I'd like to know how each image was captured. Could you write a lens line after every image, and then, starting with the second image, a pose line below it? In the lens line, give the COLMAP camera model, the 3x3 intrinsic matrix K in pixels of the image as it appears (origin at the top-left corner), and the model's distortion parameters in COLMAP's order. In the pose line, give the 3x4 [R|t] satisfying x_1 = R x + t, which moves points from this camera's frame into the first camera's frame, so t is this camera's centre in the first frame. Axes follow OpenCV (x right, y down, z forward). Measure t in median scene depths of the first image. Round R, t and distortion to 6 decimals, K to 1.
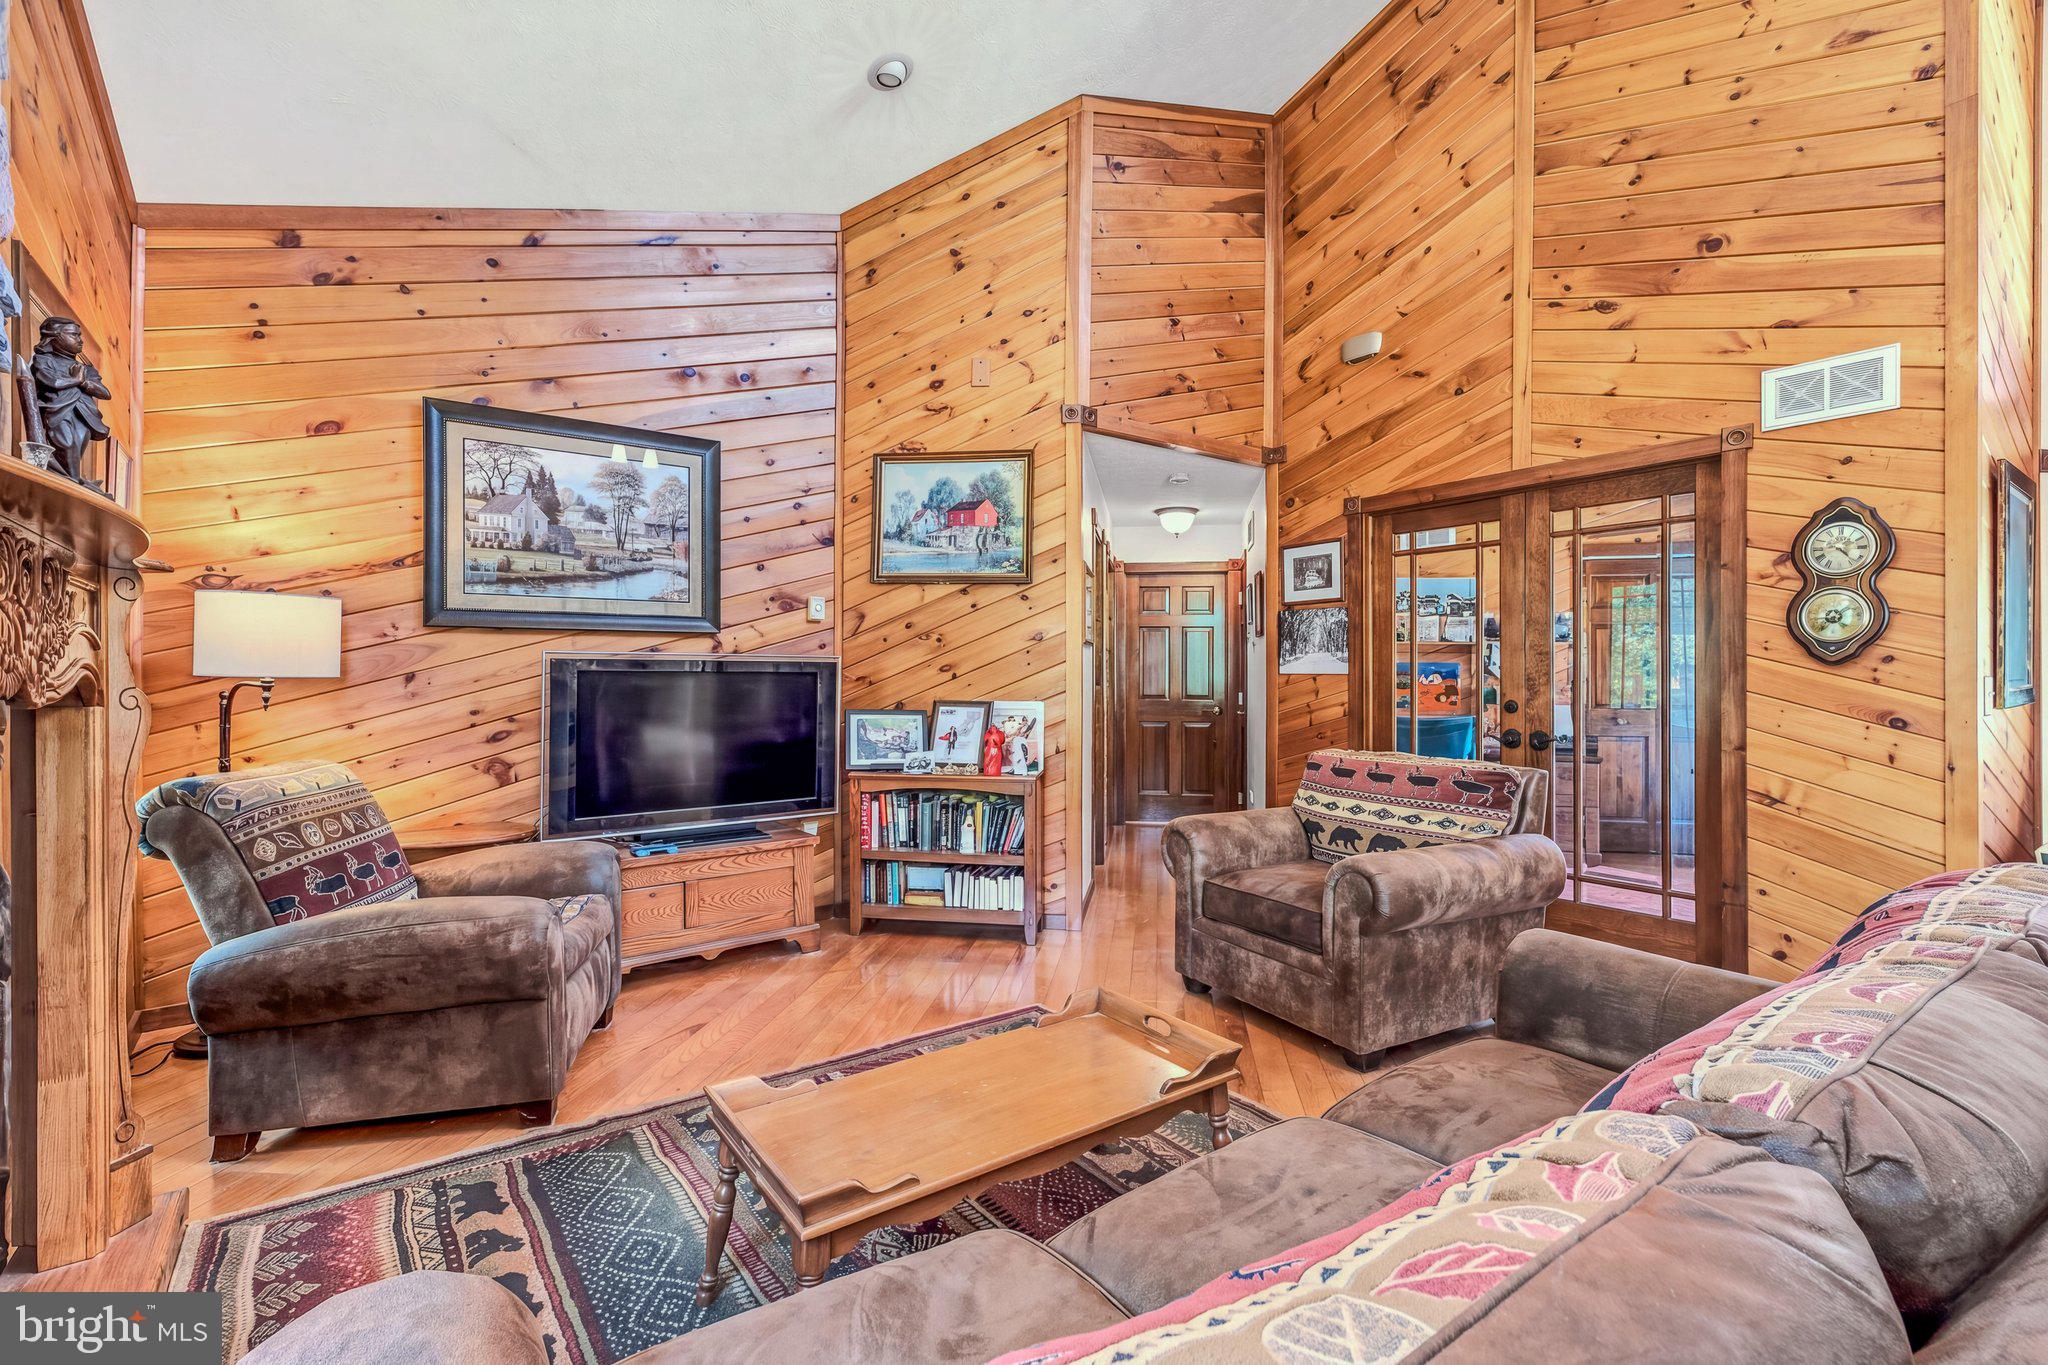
lens RADIAL K [[907.9, 0, 1024.0], [0, 907.9, 682.5], [0, 0, 1]] dist [-0.000138, -0.000022]
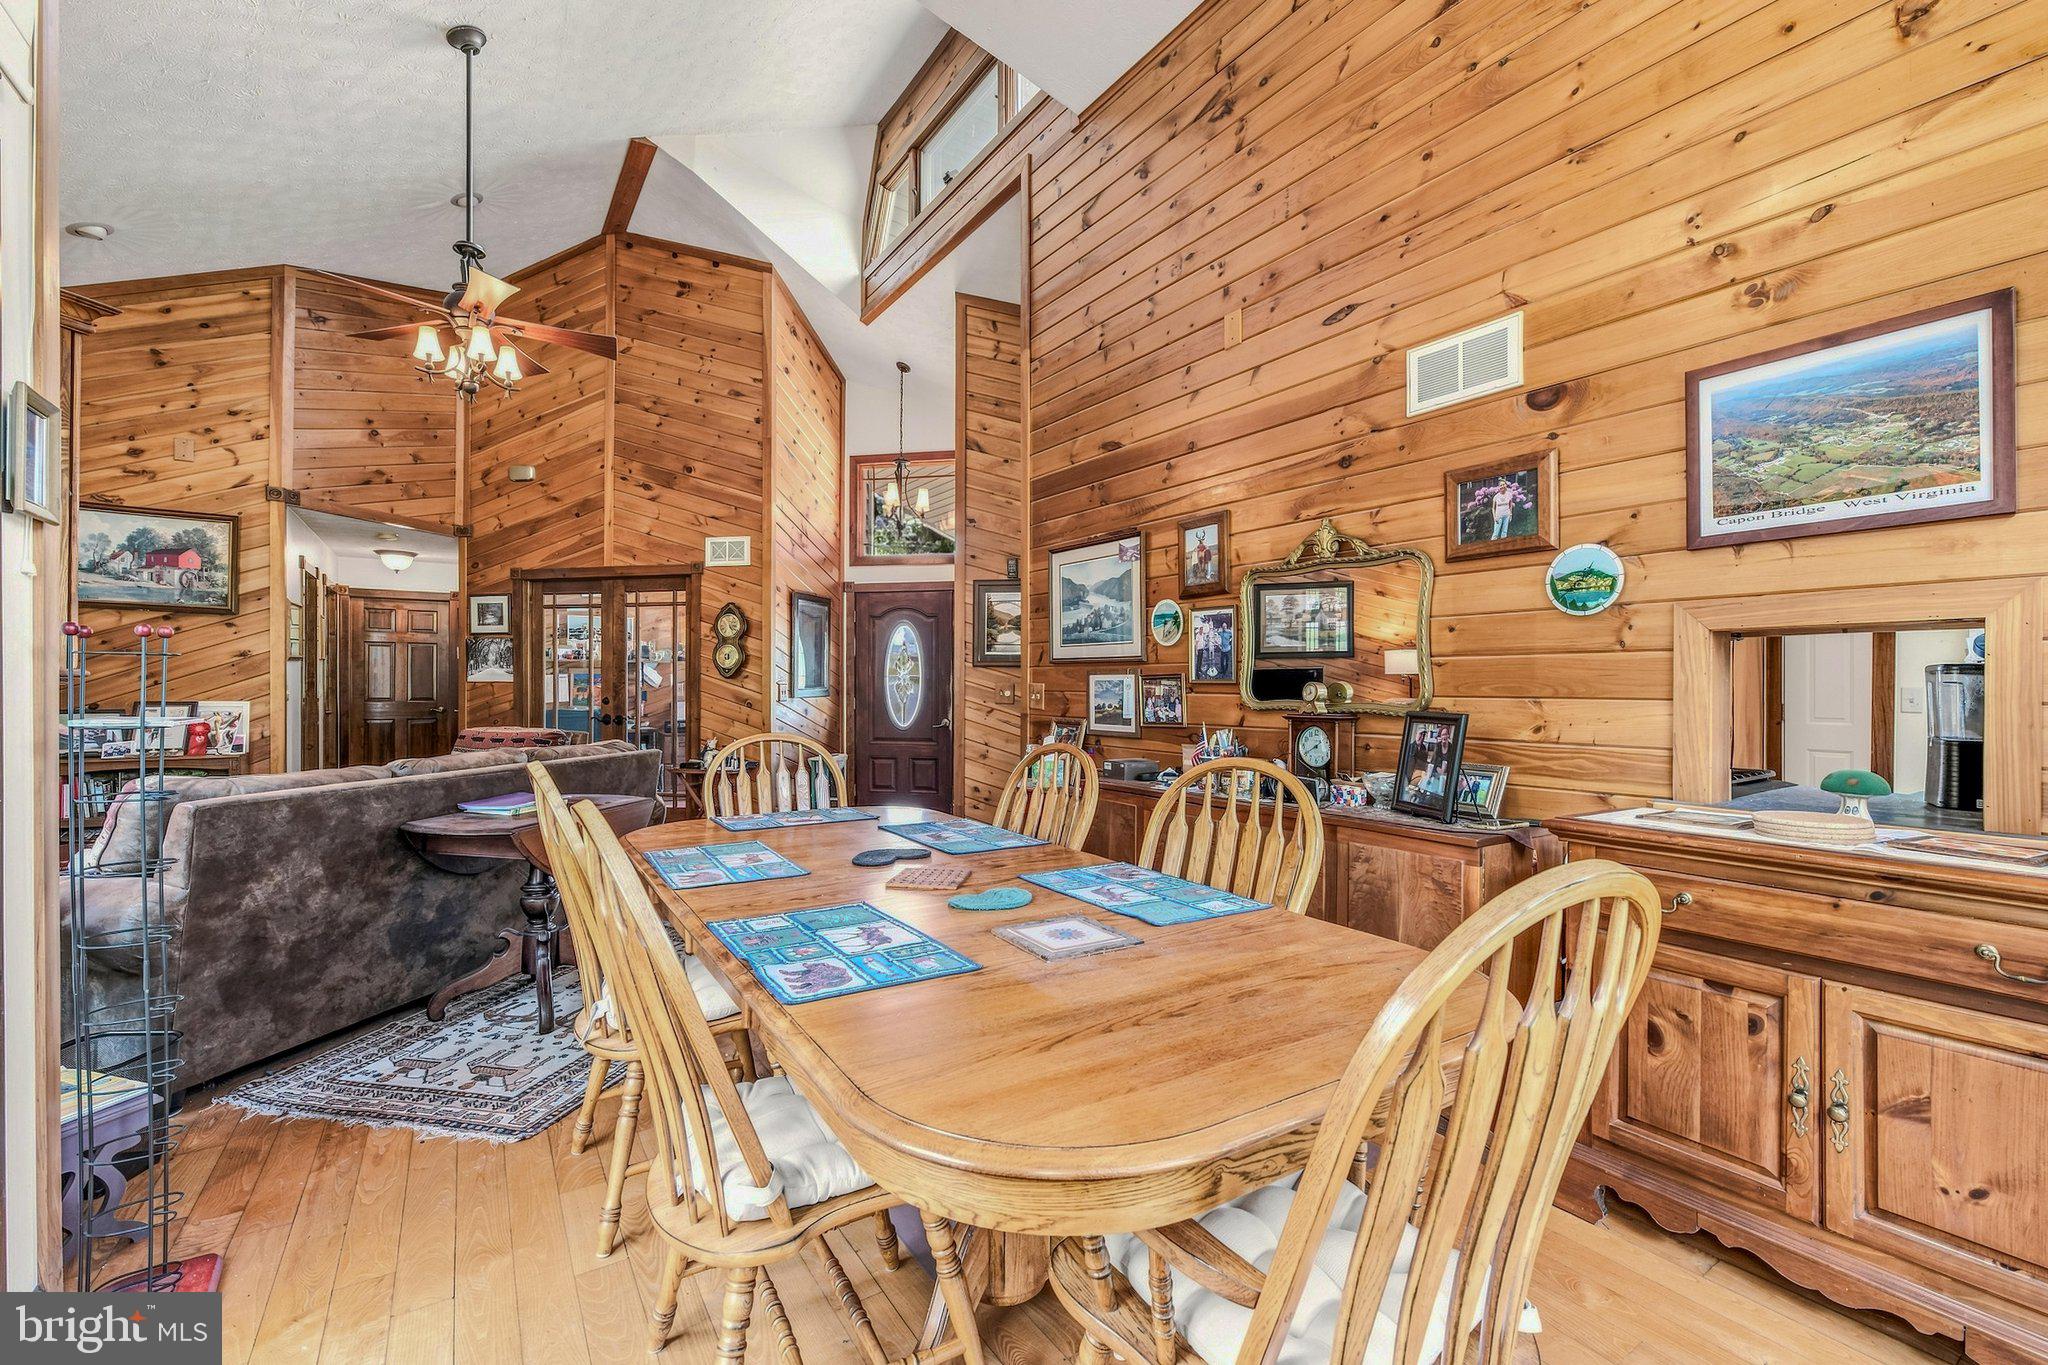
lens RADIAL K [[872.1, 0, 1025.0], [0, 872.1, 686.9], [0, 0, 1]] dist [0.001099, 0.000295]
pose [[0.750034, -0.002570, 0.661394, 0.027774], [0.001700, 0.999997, 0.001958, -0.001899], [-0.661397, -0.000345, 0.750036, -0.738367]]
